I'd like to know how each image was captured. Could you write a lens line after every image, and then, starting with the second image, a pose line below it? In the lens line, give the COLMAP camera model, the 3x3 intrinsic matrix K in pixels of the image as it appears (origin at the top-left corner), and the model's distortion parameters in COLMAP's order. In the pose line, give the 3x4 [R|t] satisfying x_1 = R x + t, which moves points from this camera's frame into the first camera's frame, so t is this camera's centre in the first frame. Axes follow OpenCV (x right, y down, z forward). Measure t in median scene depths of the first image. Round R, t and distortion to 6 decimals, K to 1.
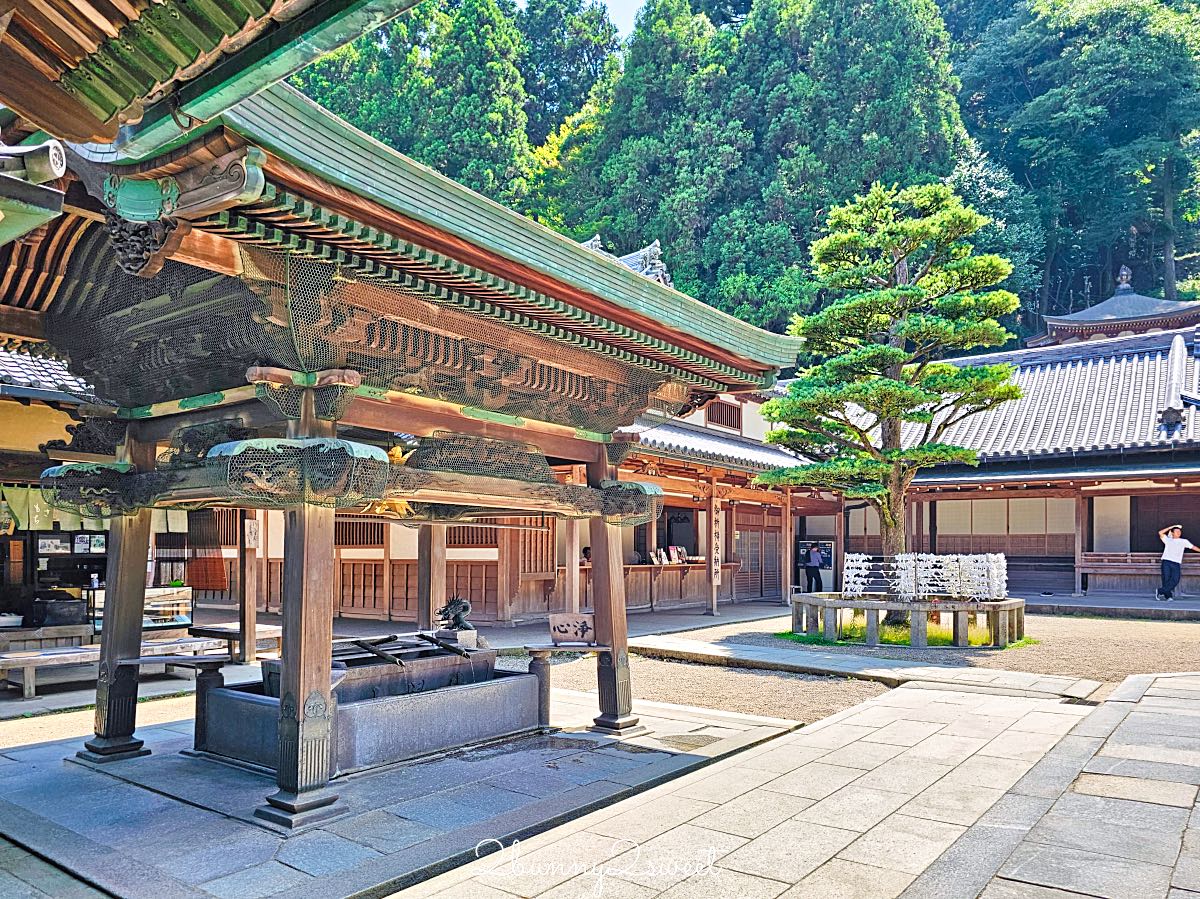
lens RADIAL K [[854.8, 0, 604.3], [0, 854.8, 444.4], [0, 0, 1]] dist [0.065527, -0.085481]
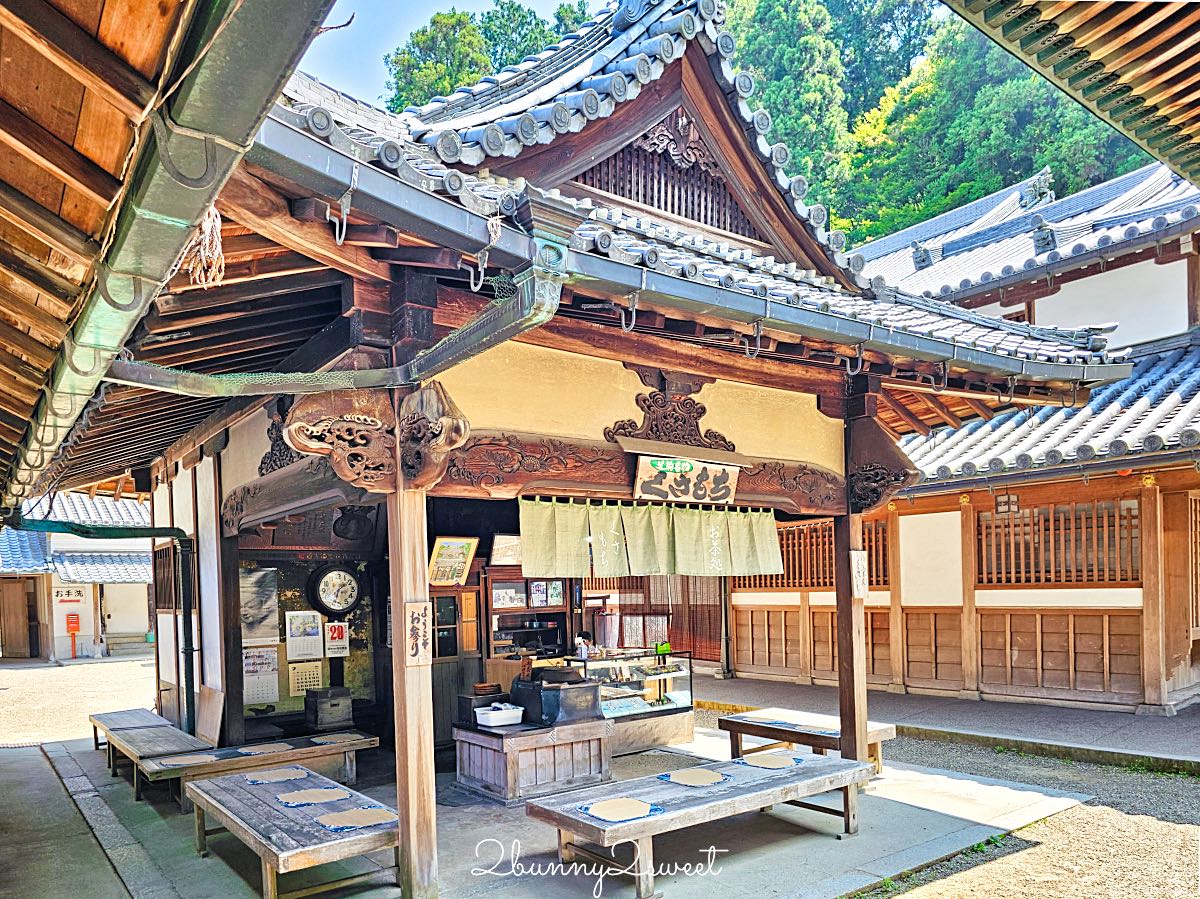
lens RADIAL K [[814.3, 0, 600.6], [0, 814.3, 457.6], [0, 0, 1]] dist [0.066975, -0.069092]
pose [[0.964895, -0.066332, -0.254120, -0.147015], [0.058019, 0.997511, -0.040079, 0.011805], [0.256146, 0.023929, 0.966342, 0.134442]]
